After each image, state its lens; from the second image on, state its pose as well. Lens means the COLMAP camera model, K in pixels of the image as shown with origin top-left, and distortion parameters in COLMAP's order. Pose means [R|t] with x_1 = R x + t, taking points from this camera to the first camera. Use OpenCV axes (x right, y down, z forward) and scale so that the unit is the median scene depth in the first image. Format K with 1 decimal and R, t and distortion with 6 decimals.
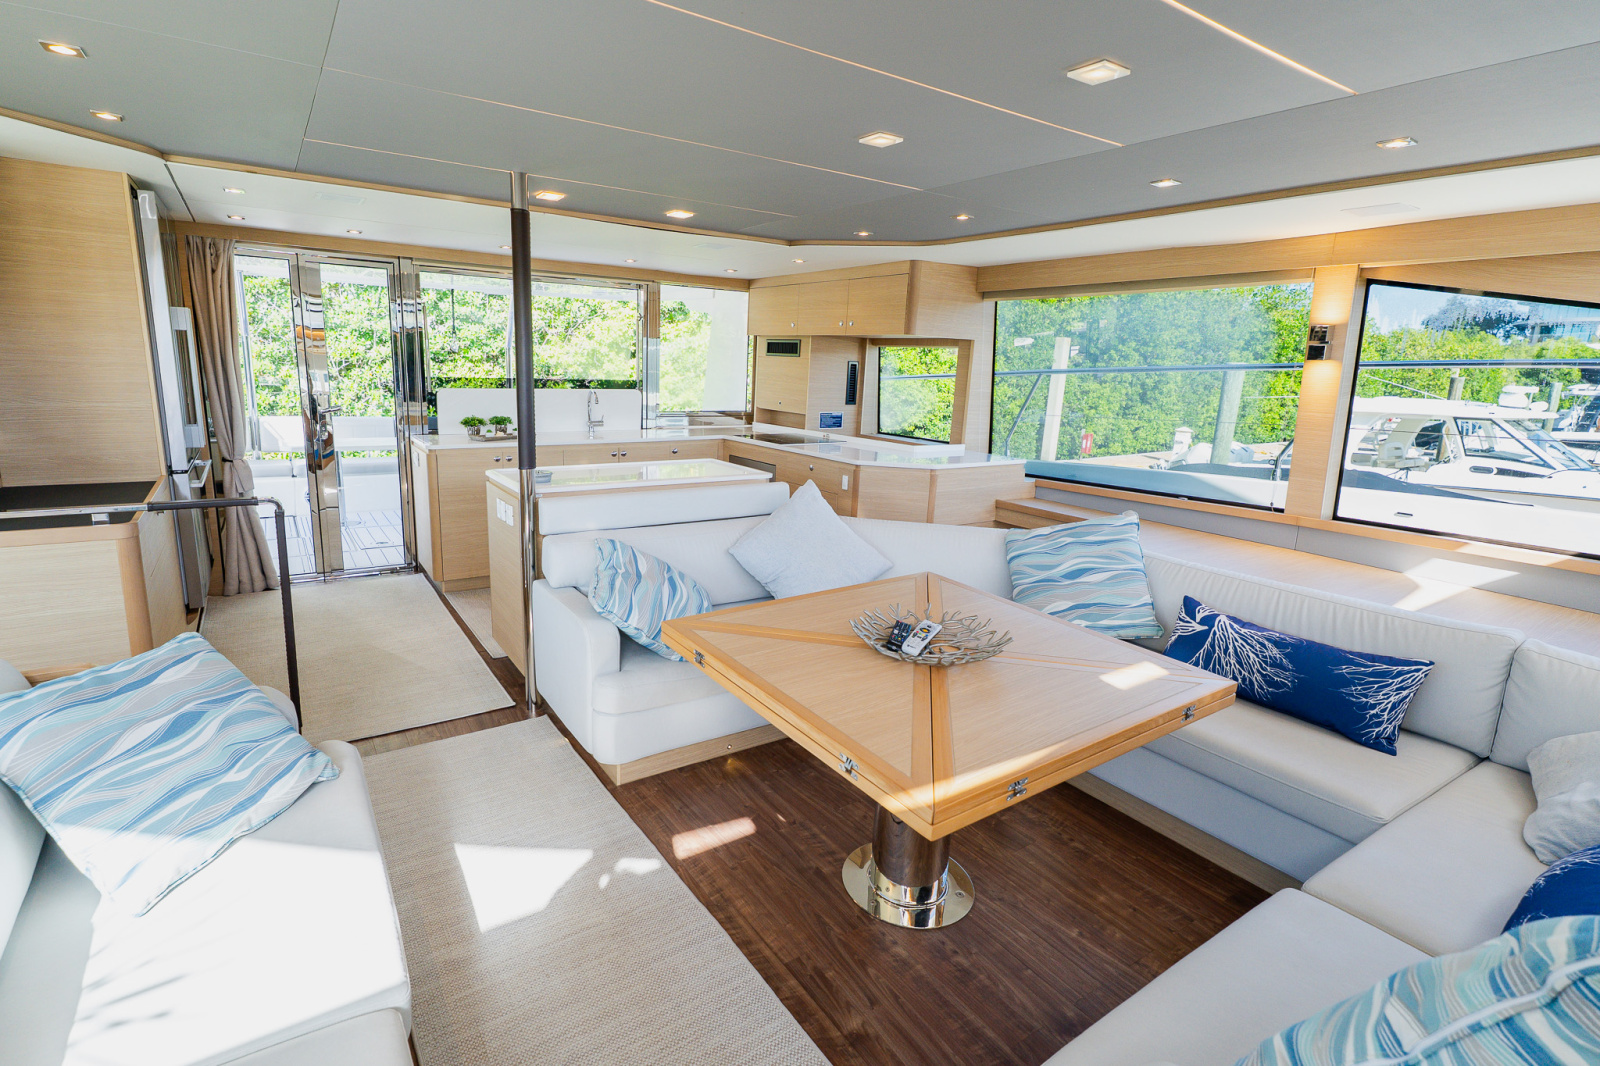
lens RADIAL K [[761.7, 0, 763.8], [0, 761.7, 521.4], [0, 0, 1]] dist [0.004480, -0.001417]
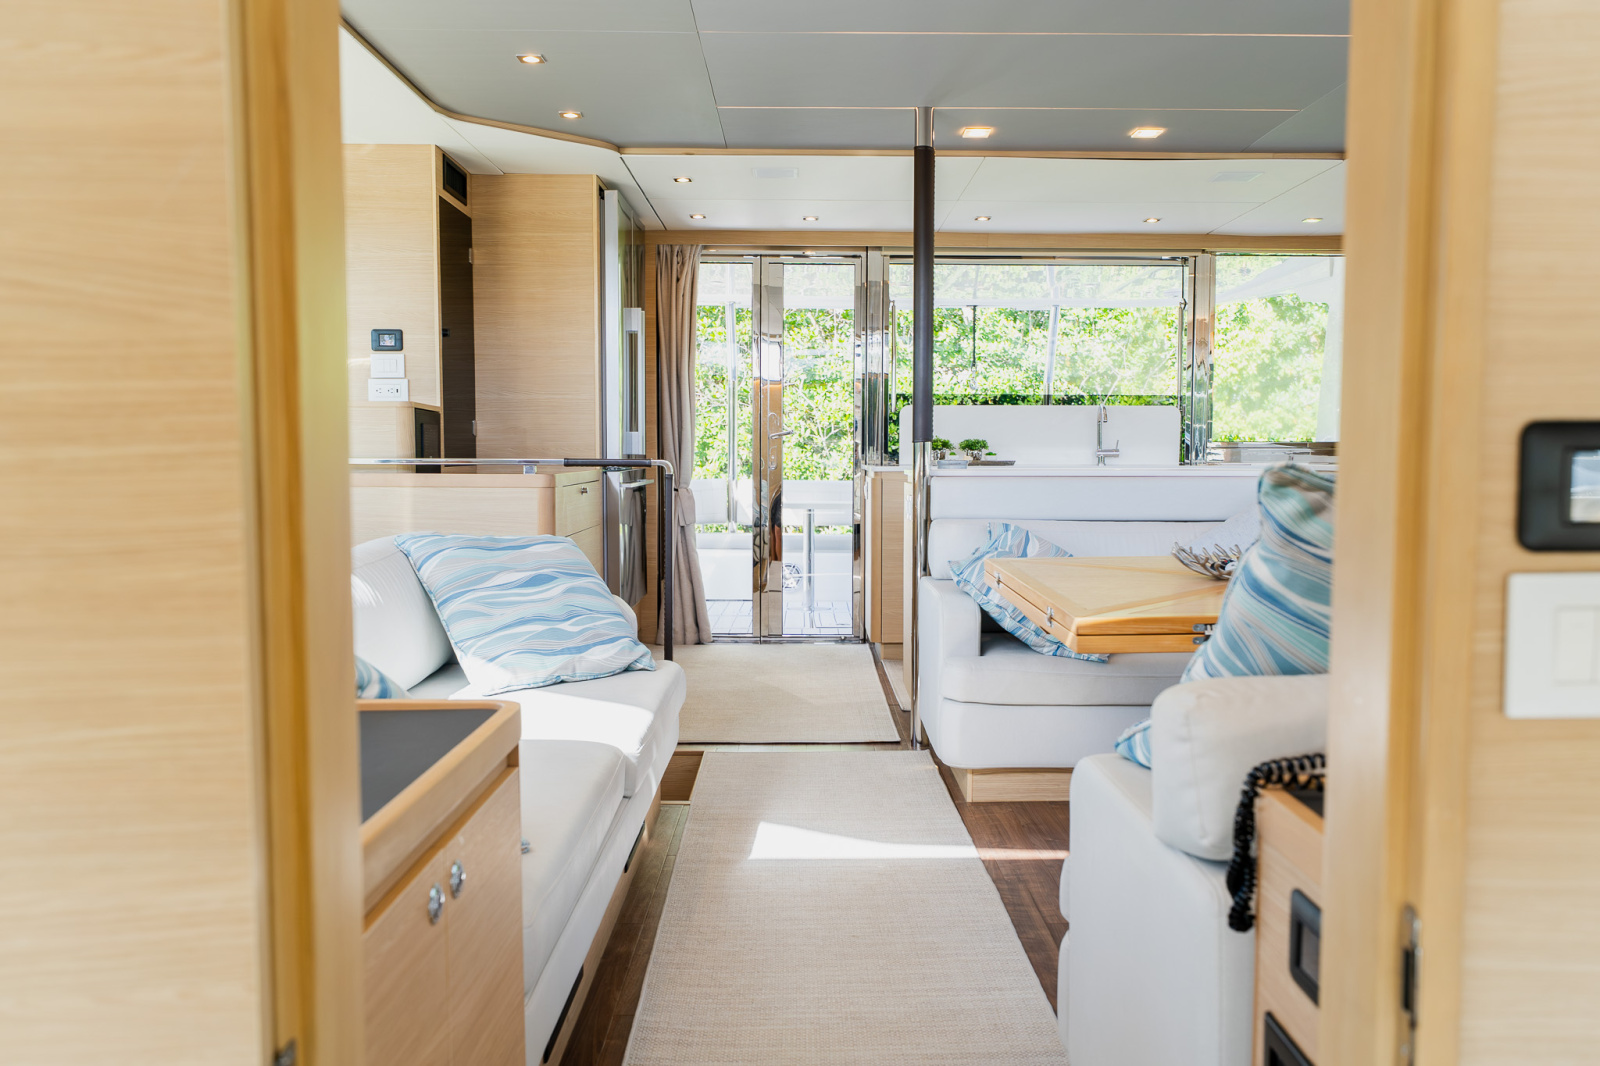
lens RADIAL K [[1327.9, 0, 830.3], [0, 1327.9, 539.1], [0, 0, 1]] dist [-0.004158, 0.000383]
pose [[0.849421, 0.000778, -0.527715, 0.490084], [-0.081237, 0.988272, -0.129303, 0.304192], [0.521426, 0.152703, 0.839522, -0.344304]]
